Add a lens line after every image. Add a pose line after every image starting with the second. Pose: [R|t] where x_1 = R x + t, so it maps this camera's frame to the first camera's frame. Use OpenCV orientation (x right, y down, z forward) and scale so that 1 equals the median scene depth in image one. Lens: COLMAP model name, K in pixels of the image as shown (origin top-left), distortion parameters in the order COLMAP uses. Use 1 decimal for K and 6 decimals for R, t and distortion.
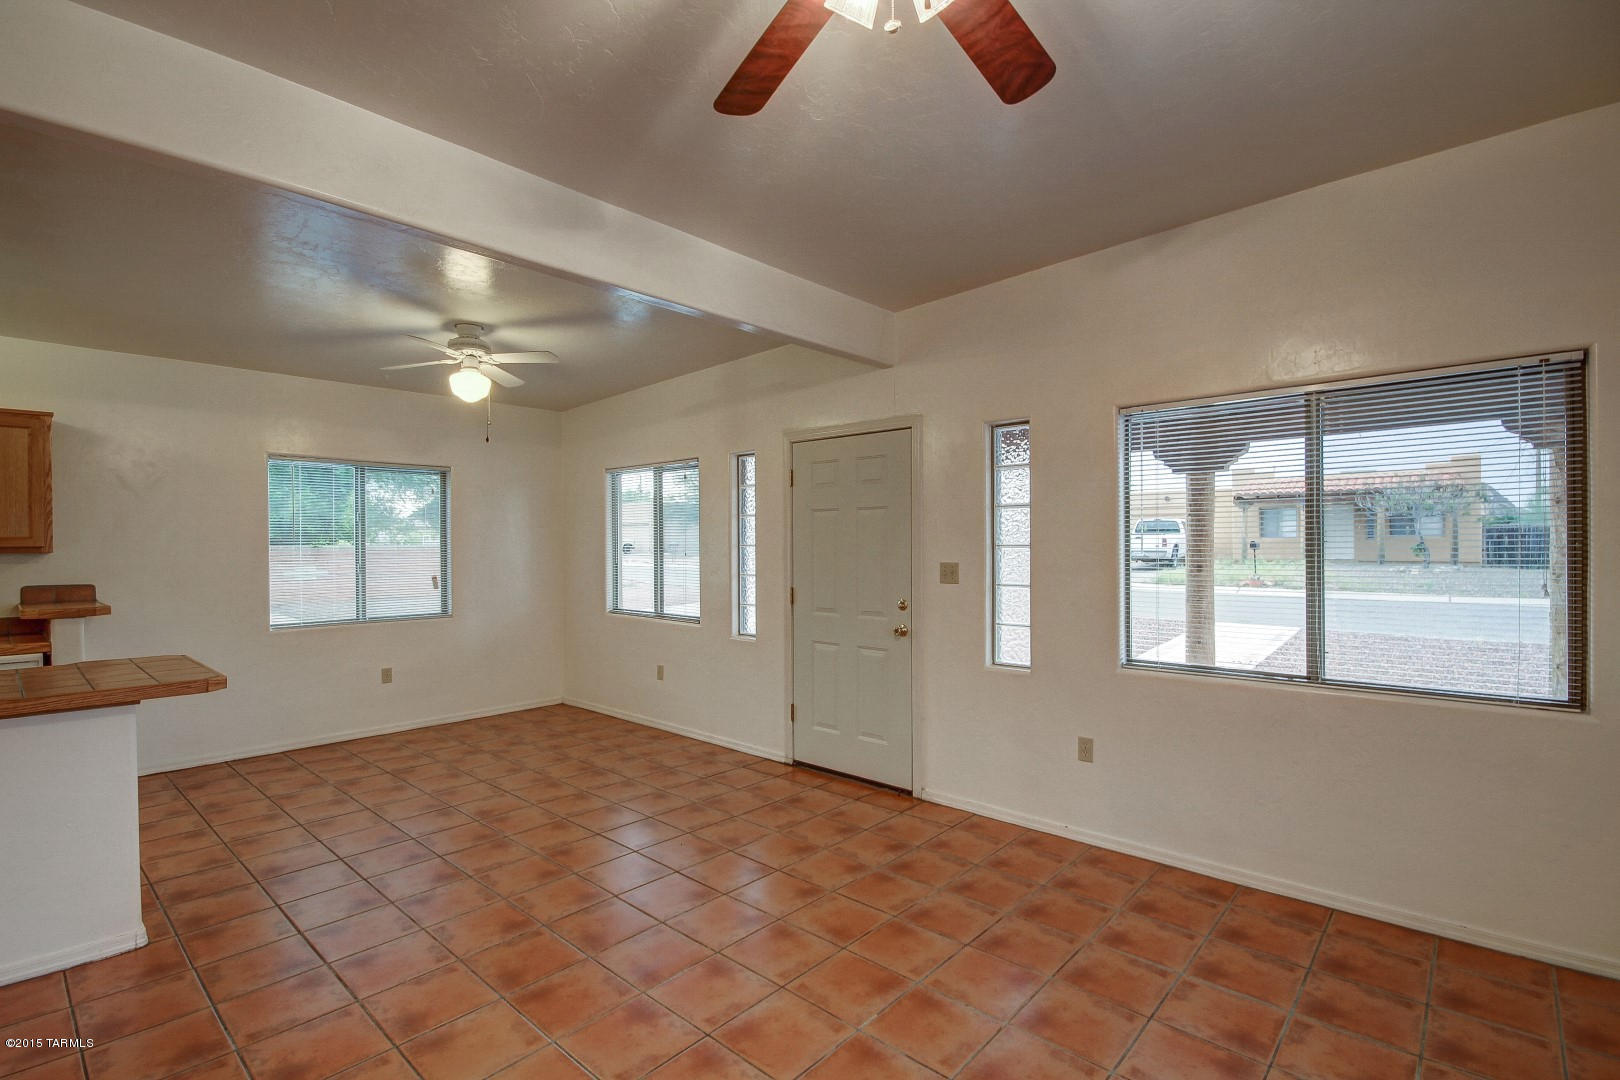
lens RADIAL K [[752.4, 0, 817.3], [0, 752.4, 542.8], [0, 0, 1]] dist [-0.002608, -0.000592]
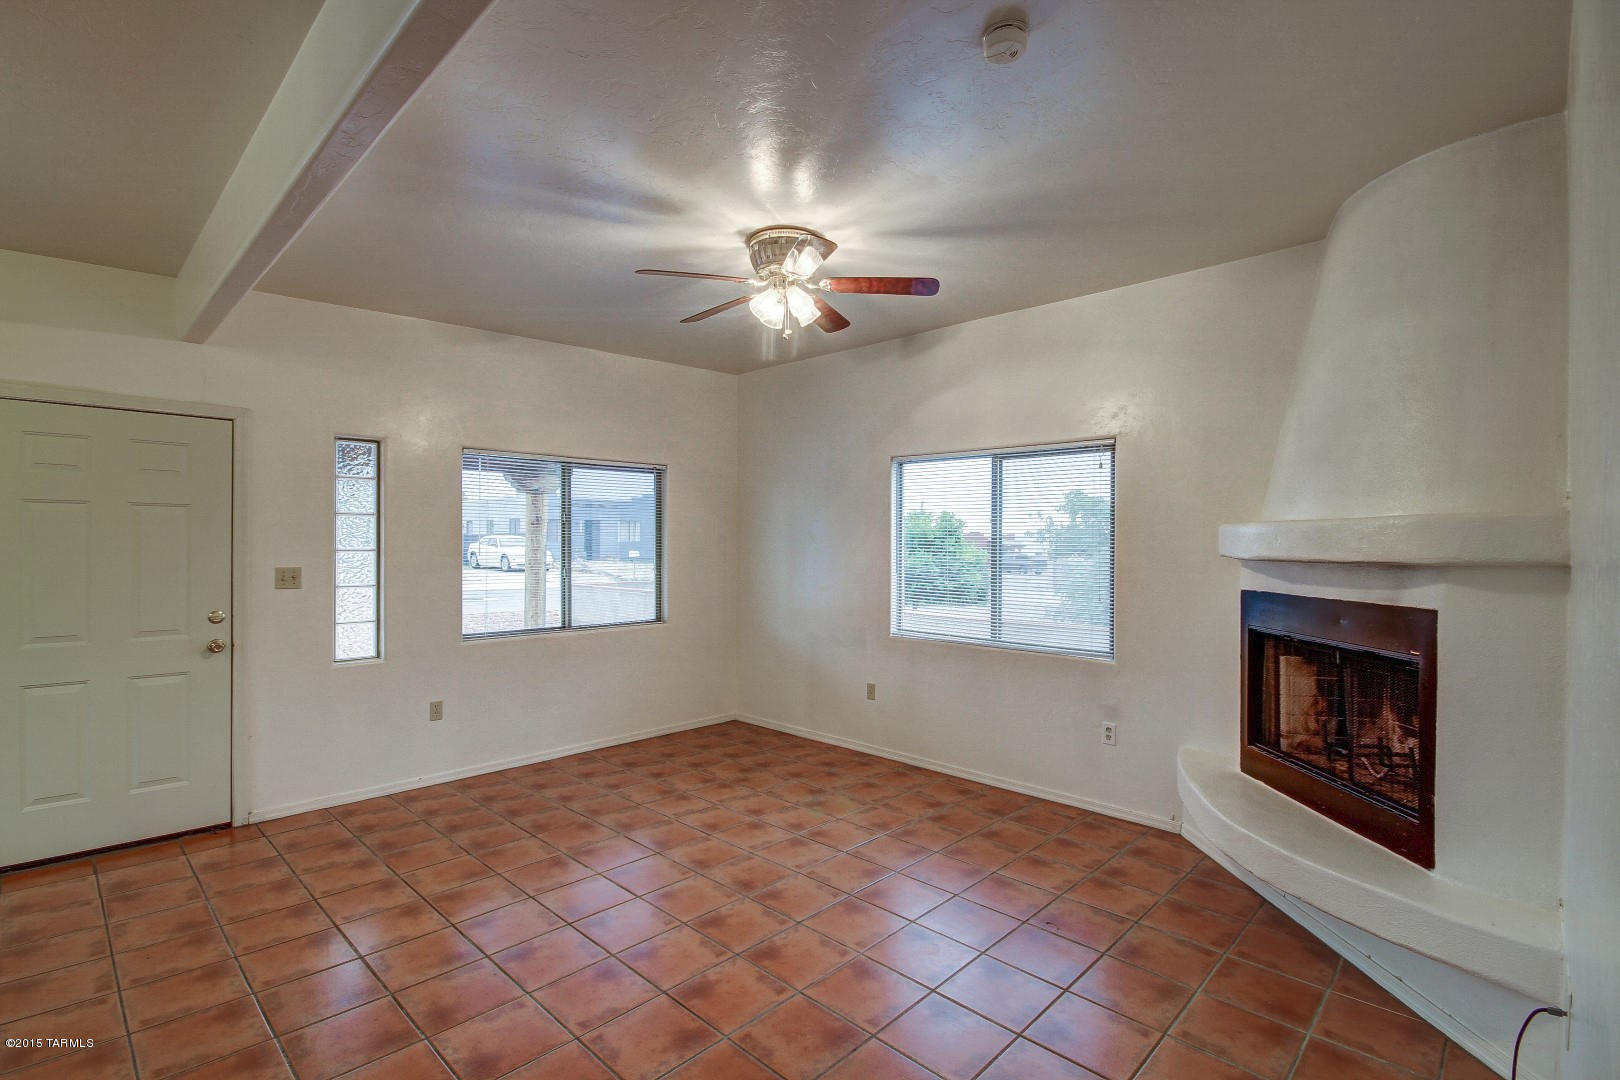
lens RADIAL K [[750.2, 0, 804.9], [0, 750.2, 546.9], [0, 0, 1]] dist [-0.003058, -0.001132]
pose [[0.036539, 0.001624, 0.999331, -0.808639], [-0.008047, 0.999967, -0.001331, -0.004833], [-0.999300, -0.007993, 0.036551, 0.304670]]
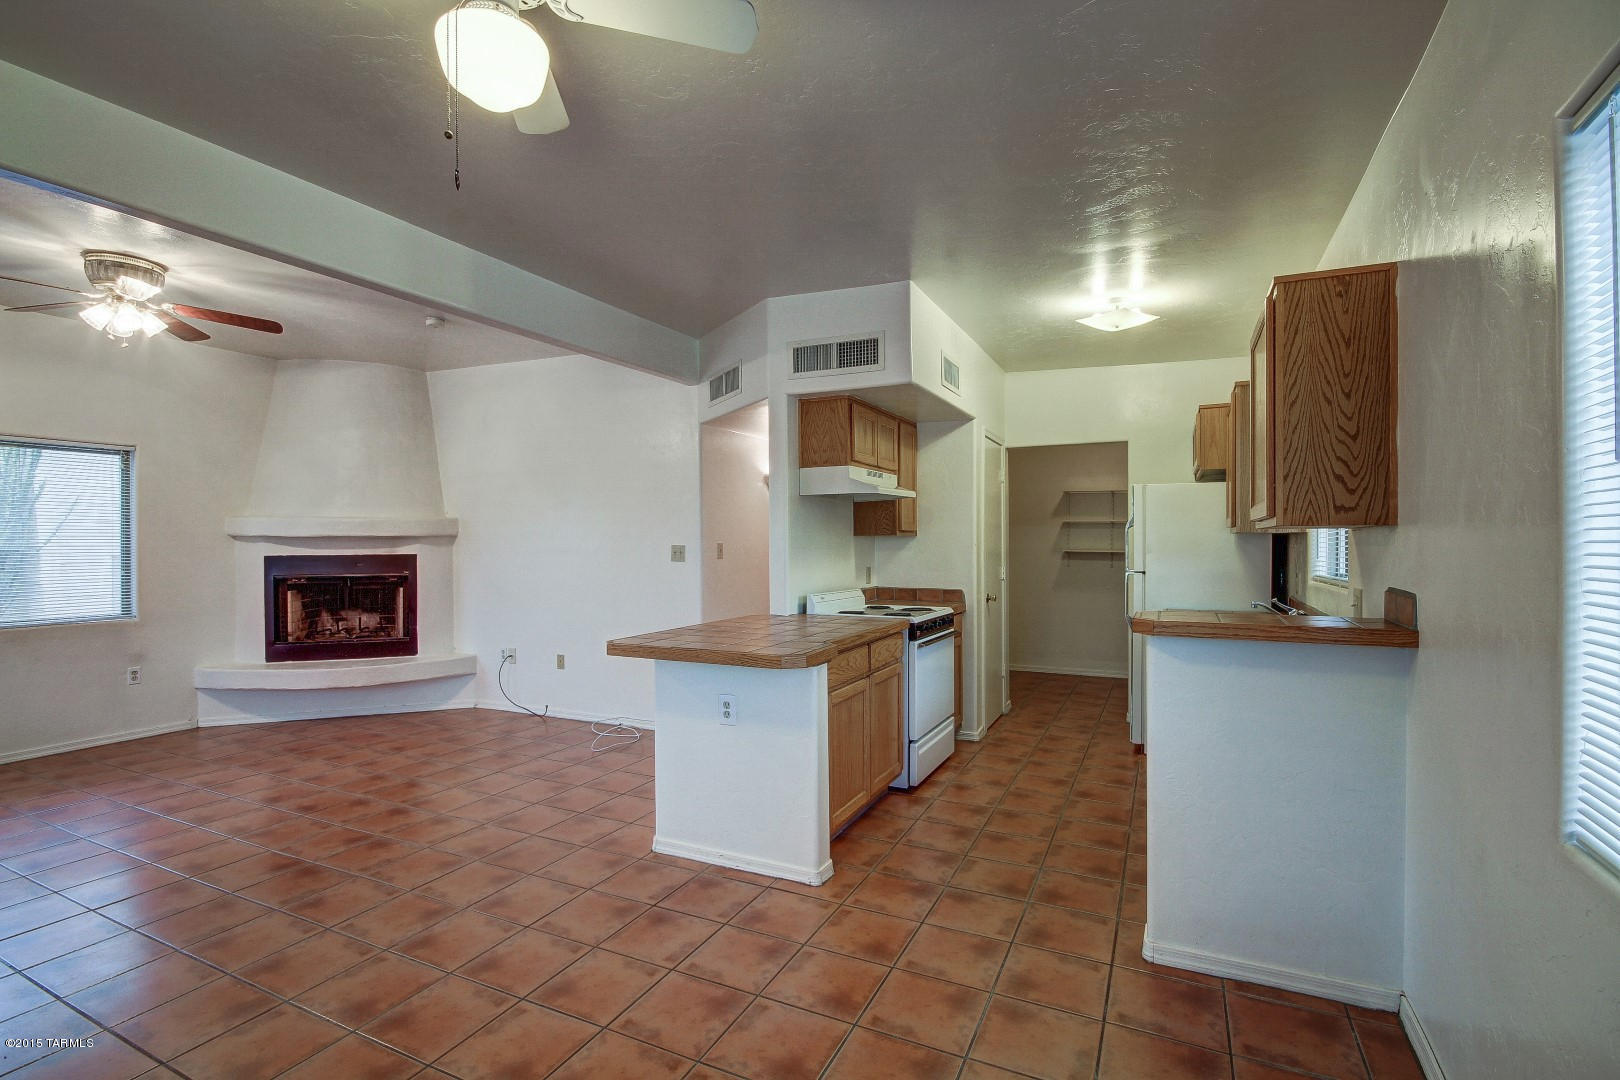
lens RADIAL K [[750.2, 0, 804.9], [0, 750.2, 546.9], [0, 0, 1]] dist [-0.003058, -0.001132]
pose [[-0.964119, 0.016138, -0.264978, -0.563146], [0.013641, 0.999844, 0.011263, 0.018721], [0.265119, 0.007244, -0.964189, 1.543753]]
